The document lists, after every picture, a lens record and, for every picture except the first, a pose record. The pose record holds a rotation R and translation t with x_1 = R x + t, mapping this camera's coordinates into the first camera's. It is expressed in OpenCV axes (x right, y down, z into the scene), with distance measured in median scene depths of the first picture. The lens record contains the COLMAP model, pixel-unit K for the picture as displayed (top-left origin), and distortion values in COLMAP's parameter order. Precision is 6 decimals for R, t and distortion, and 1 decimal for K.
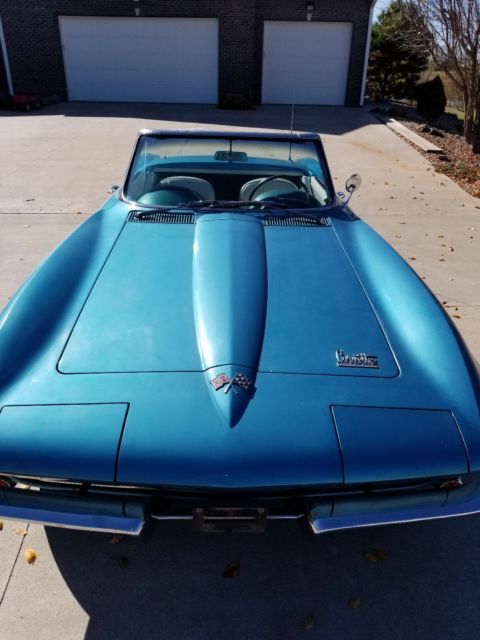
lens RADIAL K [[495.6, 0, 234.6], [0, 495.6, 320.2], [0, 0, 1]] dist [0.059399, -0.111604]
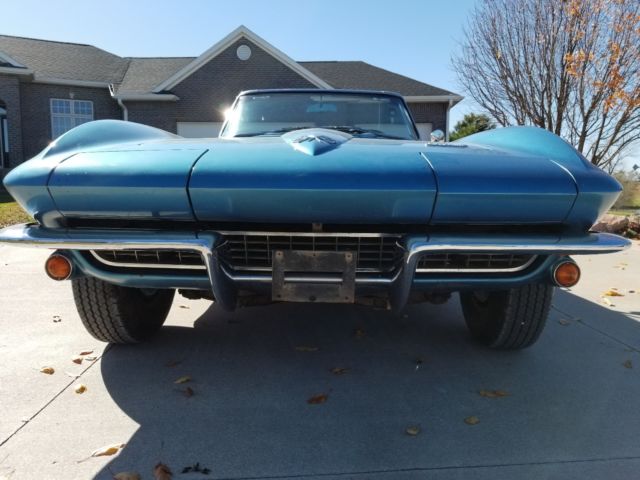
lens RADIAL K [[495.6, 0, 320.0], [0, 495.6, 240.0], [0, 0, 1]] dist [0.059399, -0.111604]
pose [[0.999639, -0.010909, -0.024567, 0.019537], [0.001130, 0.930194, -0.367066, 0.557675], [0.026857, 0.366906, 0.929870, 0.136166]]
